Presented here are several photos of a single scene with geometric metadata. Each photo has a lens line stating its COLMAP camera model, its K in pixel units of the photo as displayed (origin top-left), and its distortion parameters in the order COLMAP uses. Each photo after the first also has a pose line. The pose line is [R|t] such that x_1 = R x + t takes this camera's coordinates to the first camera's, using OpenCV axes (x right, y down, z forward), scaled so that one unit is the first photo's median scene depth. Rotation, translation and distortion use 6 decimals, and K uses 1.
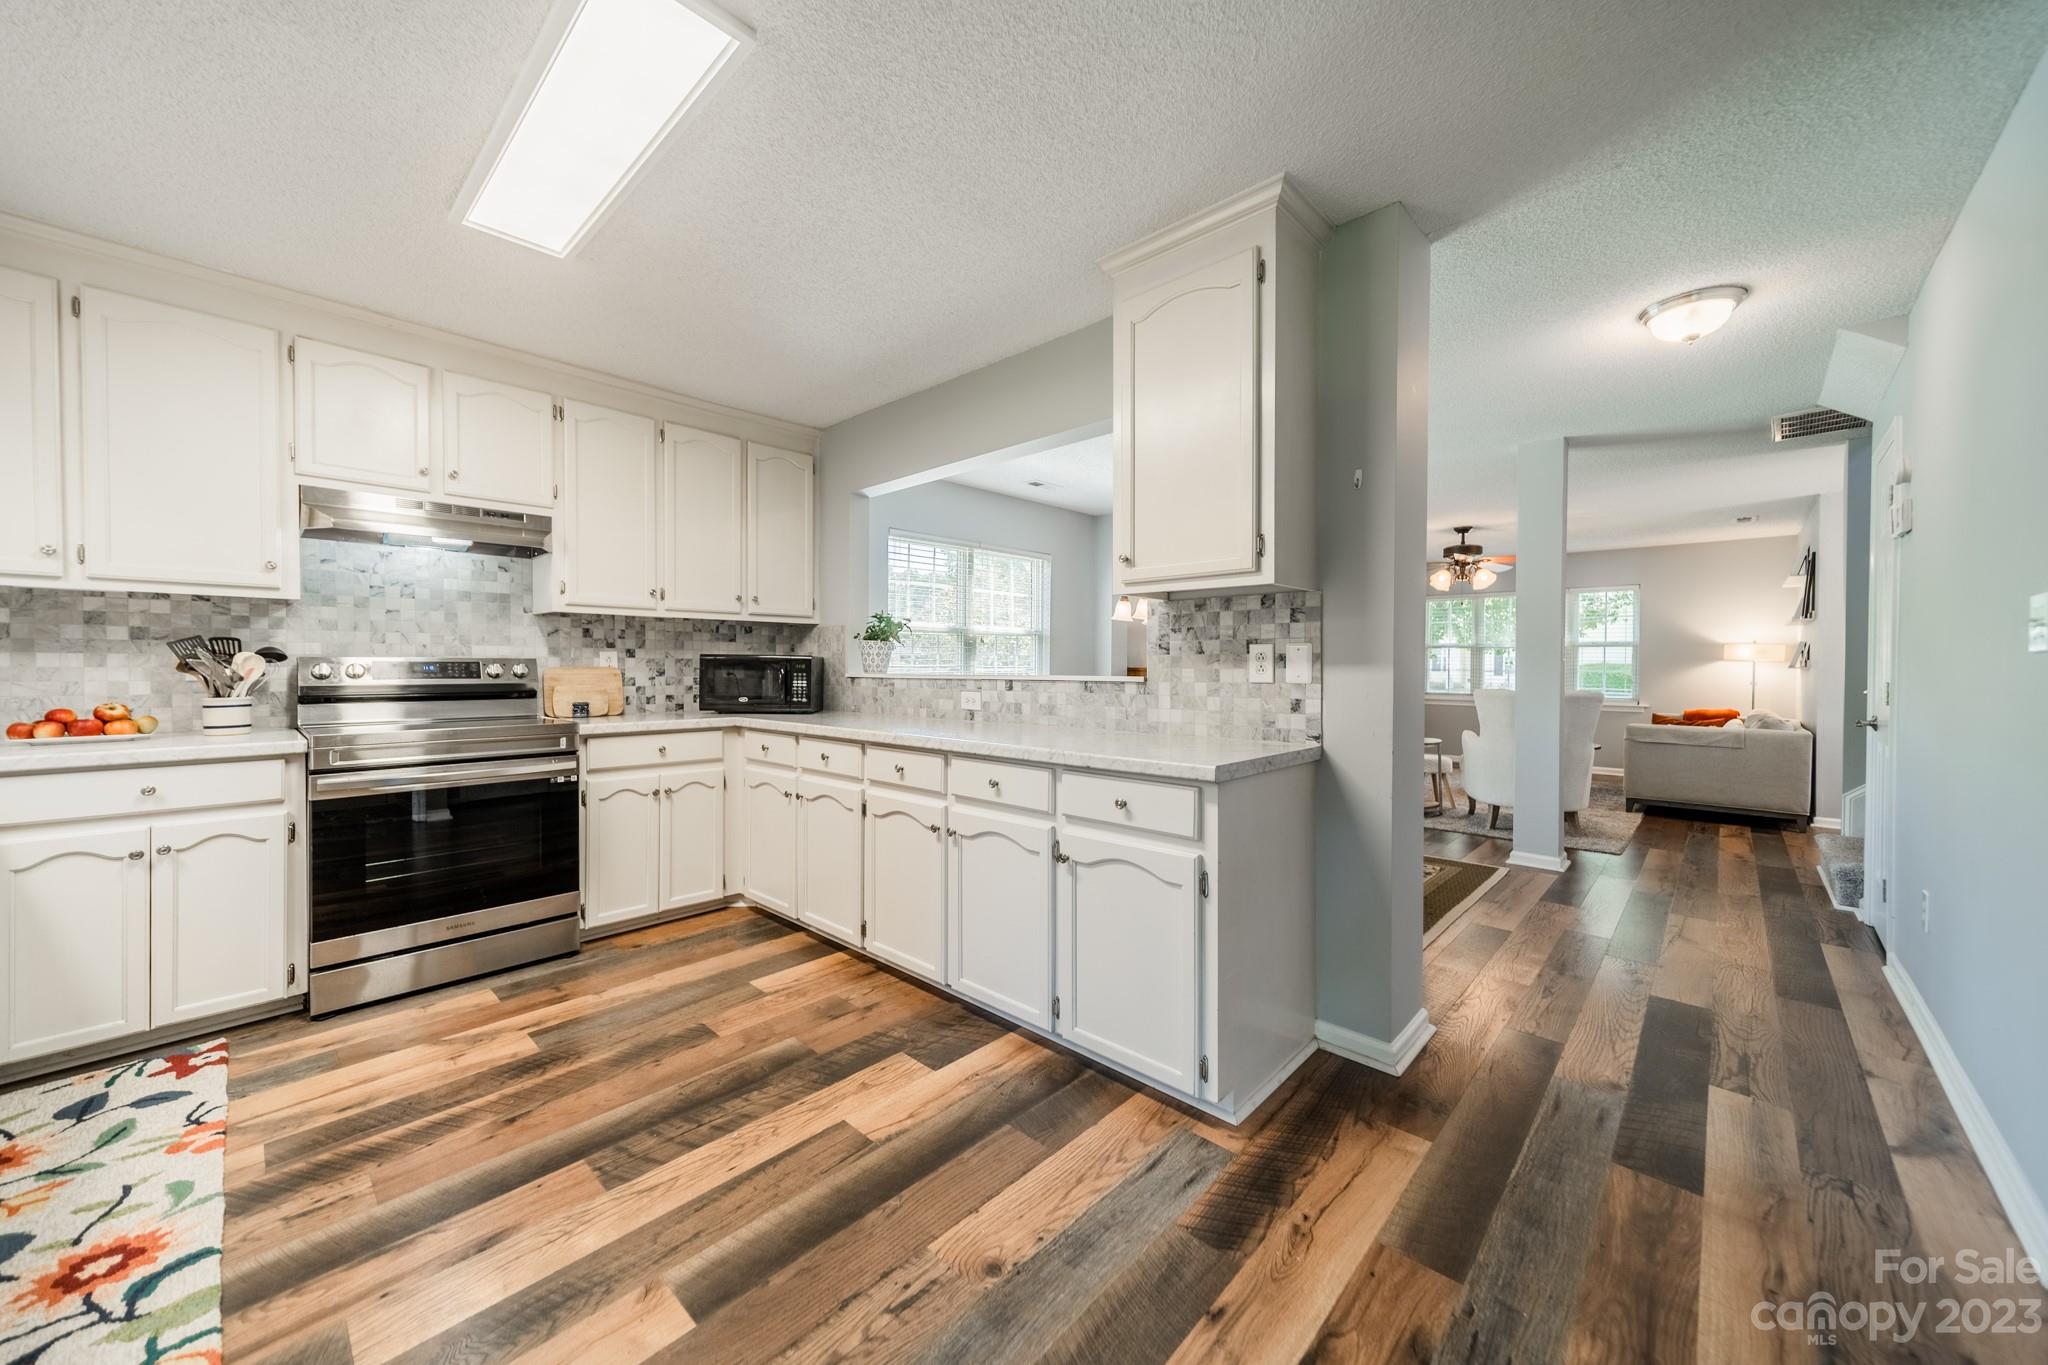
lens RADIAL K [[730.3, 0, 1038.7], [0, 730.3, 673.0], [0, 0, 1]] dist [0.003667, 0.000520]
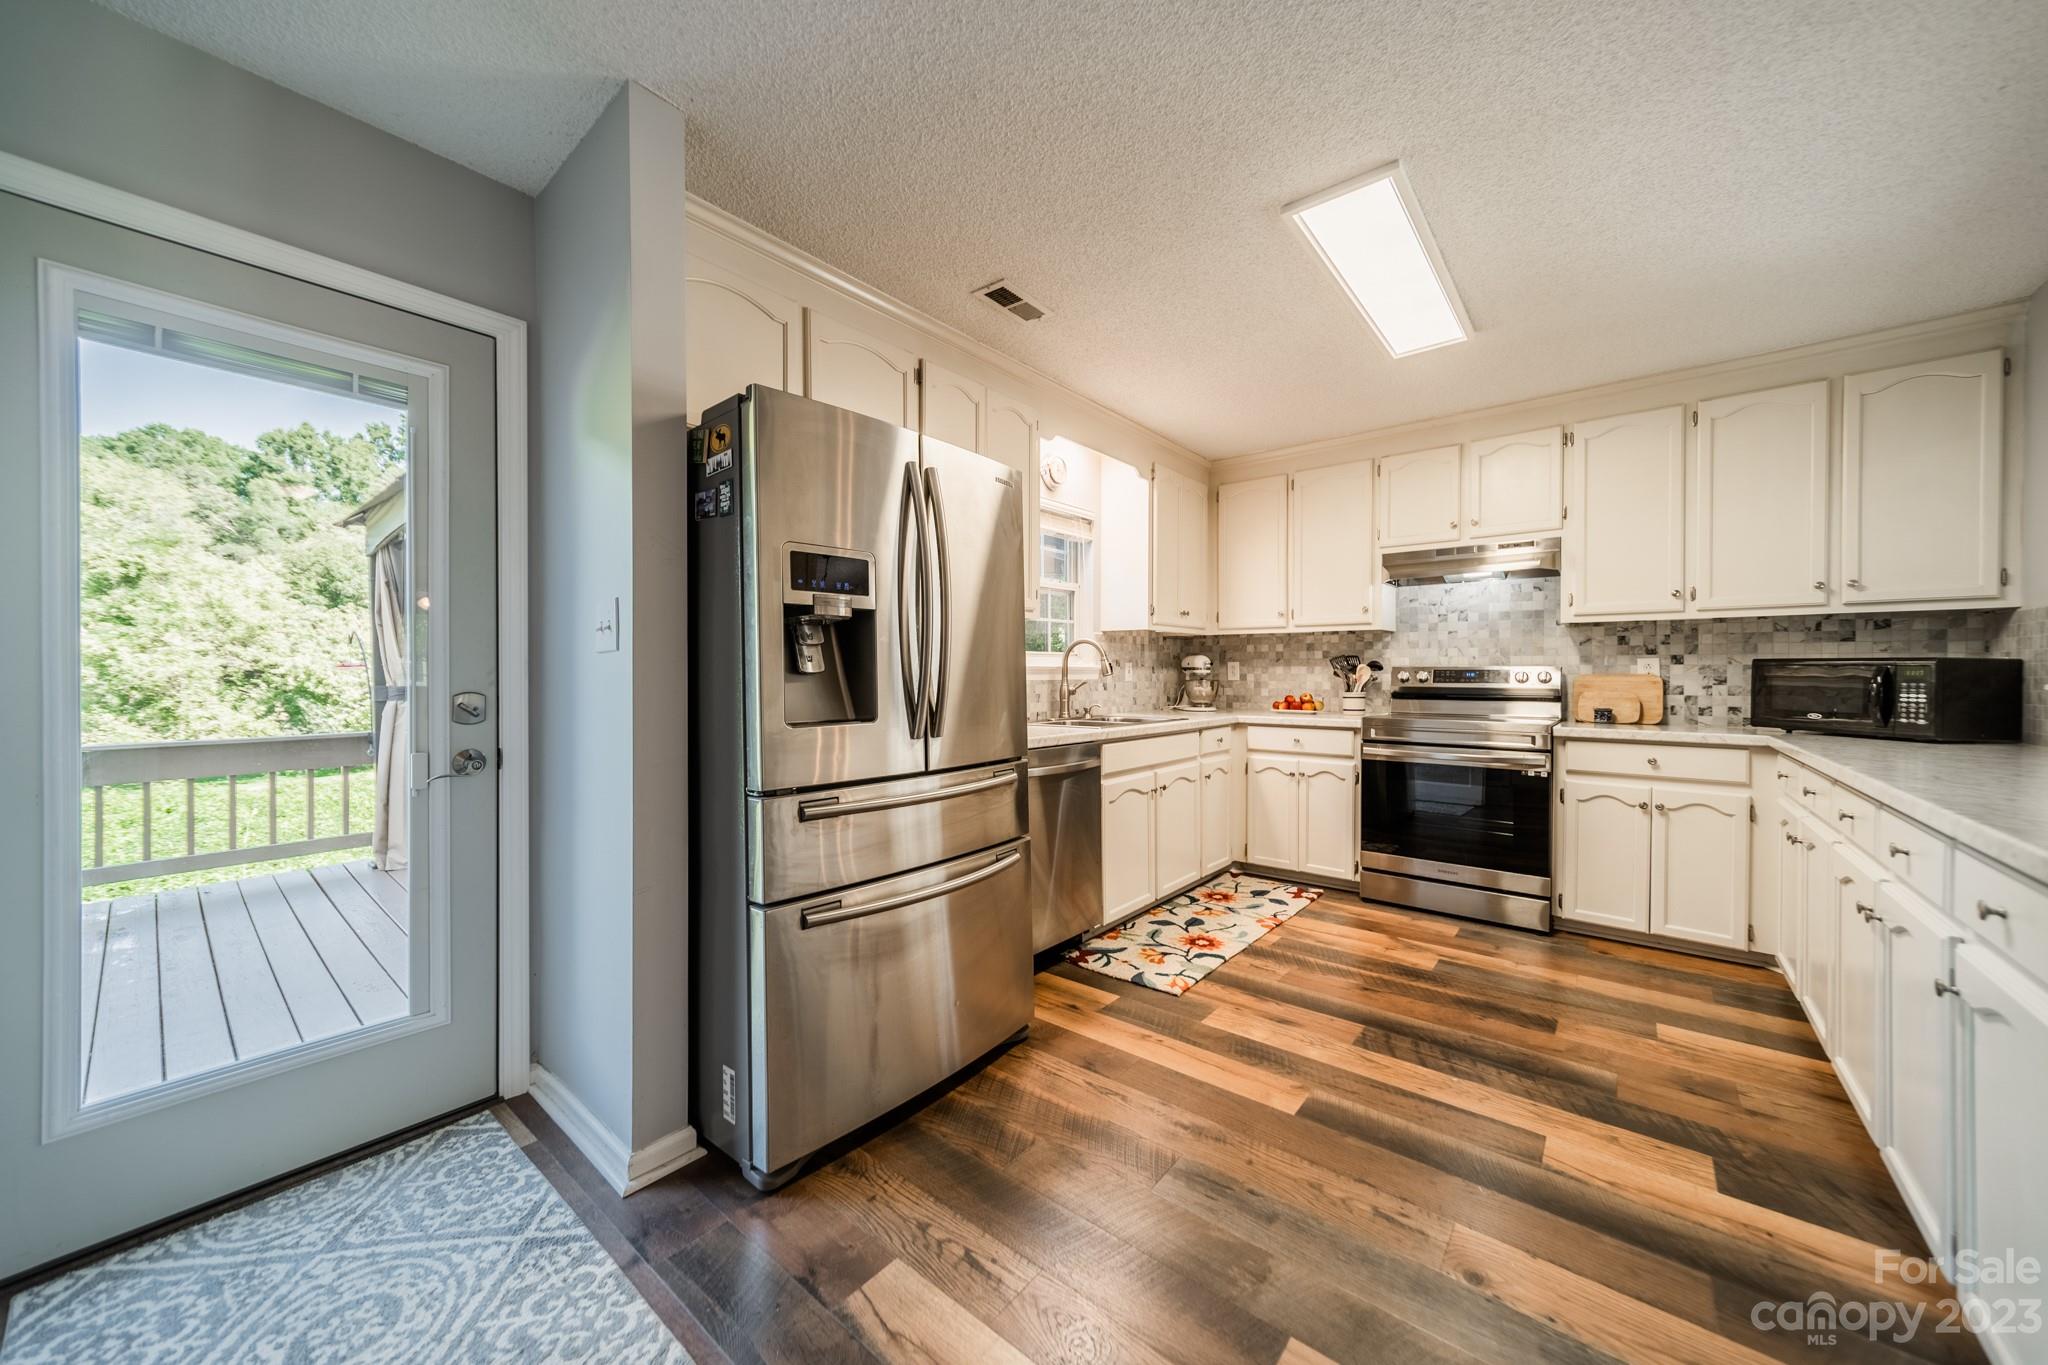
lens RADIAL K [[730.3, 0, 1037.1], [0, 730.3, 677.2], [0, 0, 1]] dist [0.003667, 0.000520]
pose [[0.078119, 0.003071, -0.996939, 0.478151], [-0.011561, 0.999931, 0.002175, 0.004342], [0.996877, 0.011356, 0.078149, 0.177199]]
